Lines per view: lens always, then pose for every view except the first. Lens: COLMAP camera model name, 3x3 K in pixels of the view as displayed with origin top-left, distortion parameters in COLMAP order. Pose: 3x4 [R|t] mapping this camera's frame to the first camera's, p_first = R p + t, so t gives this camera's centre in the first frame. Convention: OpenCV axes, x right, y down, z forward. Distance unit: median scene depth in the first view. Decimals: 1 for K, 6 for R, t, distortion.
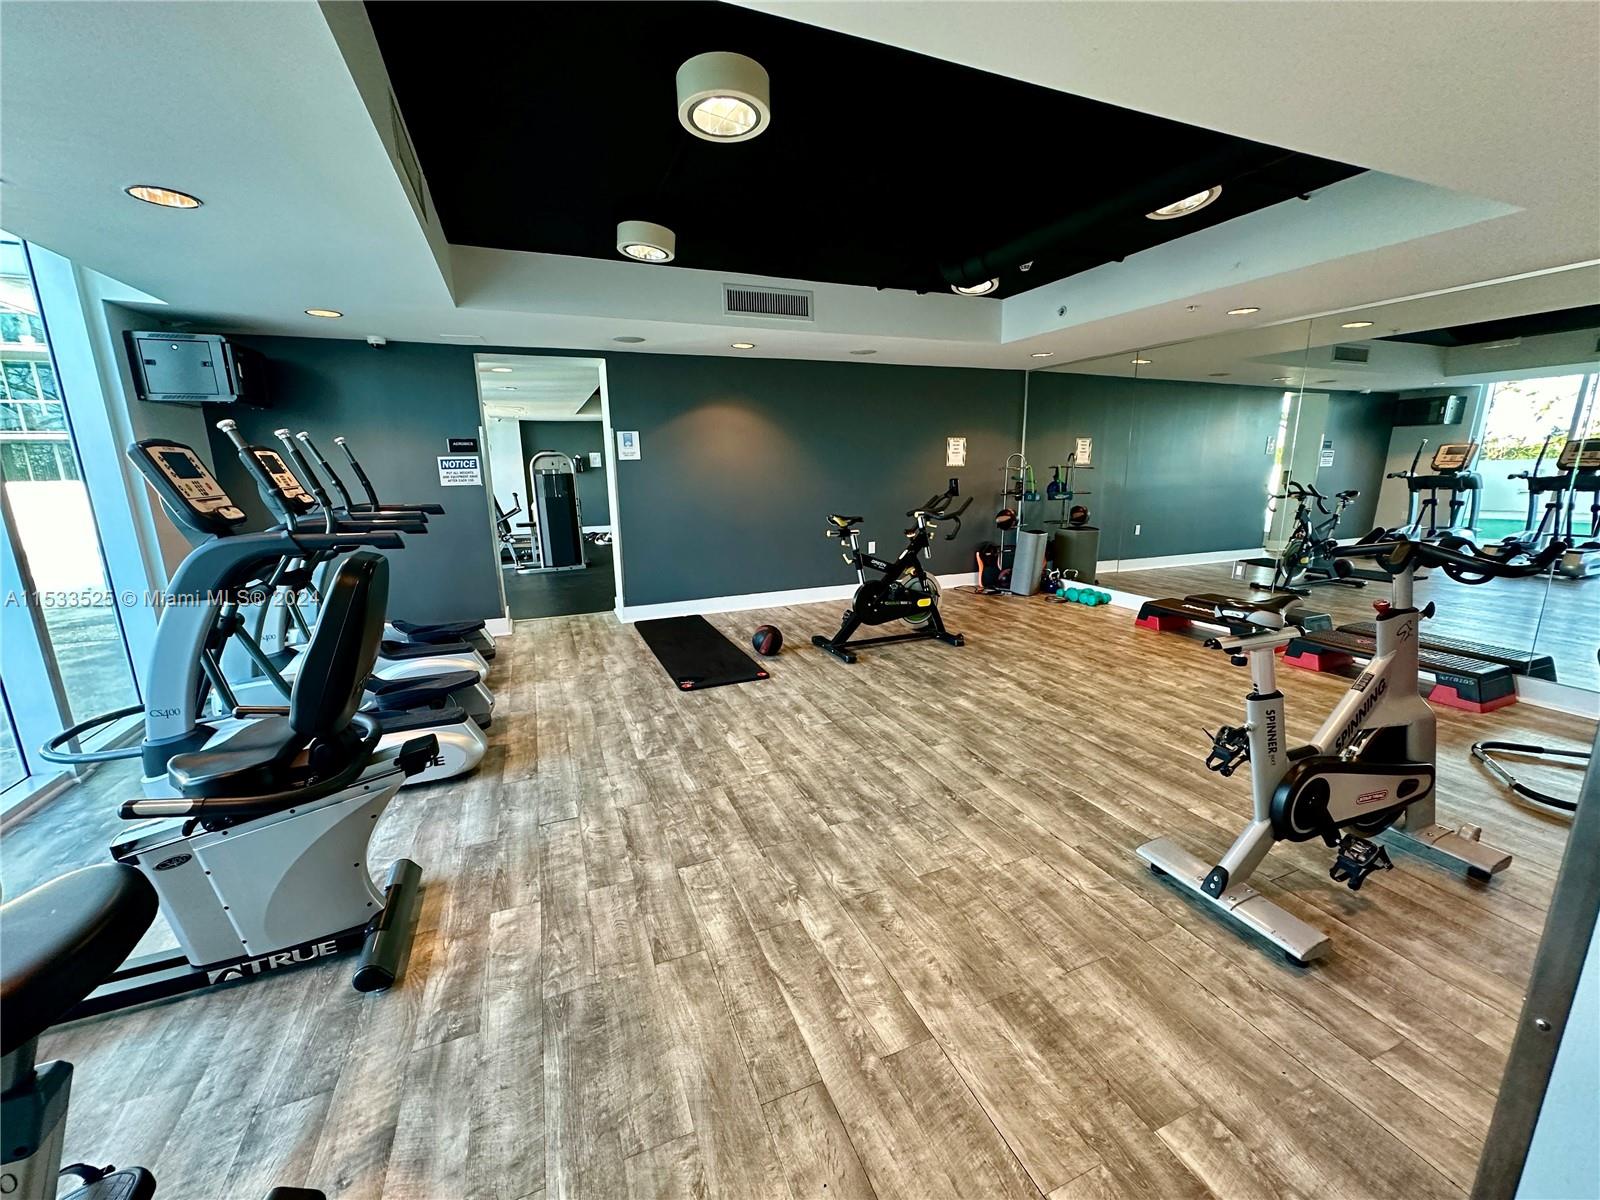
lens RADIAL K [[637.8, 0, 798.9], [0, 637.8, 599.3], [0, 0, 1]] dist [-0.000846, 0.000254]
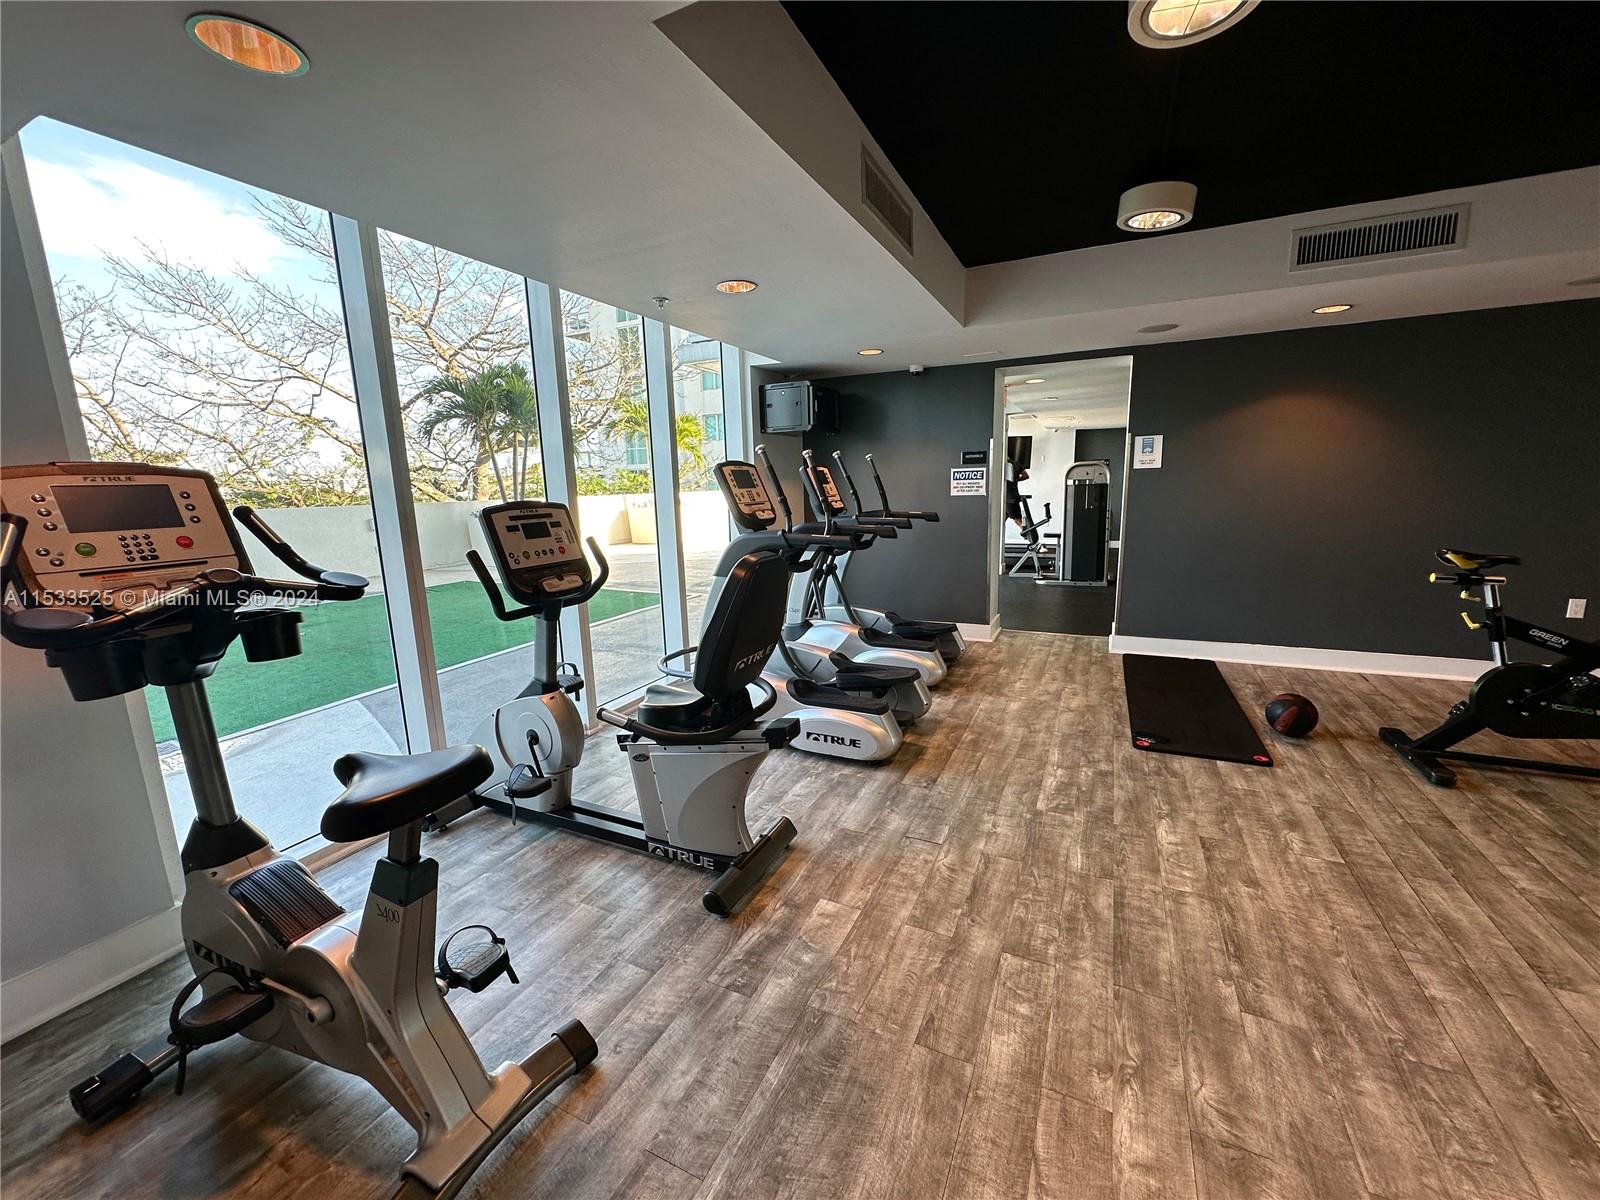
lens RADIAL K [[637.8, 0, 798.9], [0, 637.8, 599.3], [0, 0, 1]] dist [-0.000846, 0.000254]
pose [[0.667803, 0.132574, -0.732436, 0.114462], [-0.143123, 0.988519, 0.048433, -0.025843], [0.730448, 0.072485, 0.679111, 0.119105]]
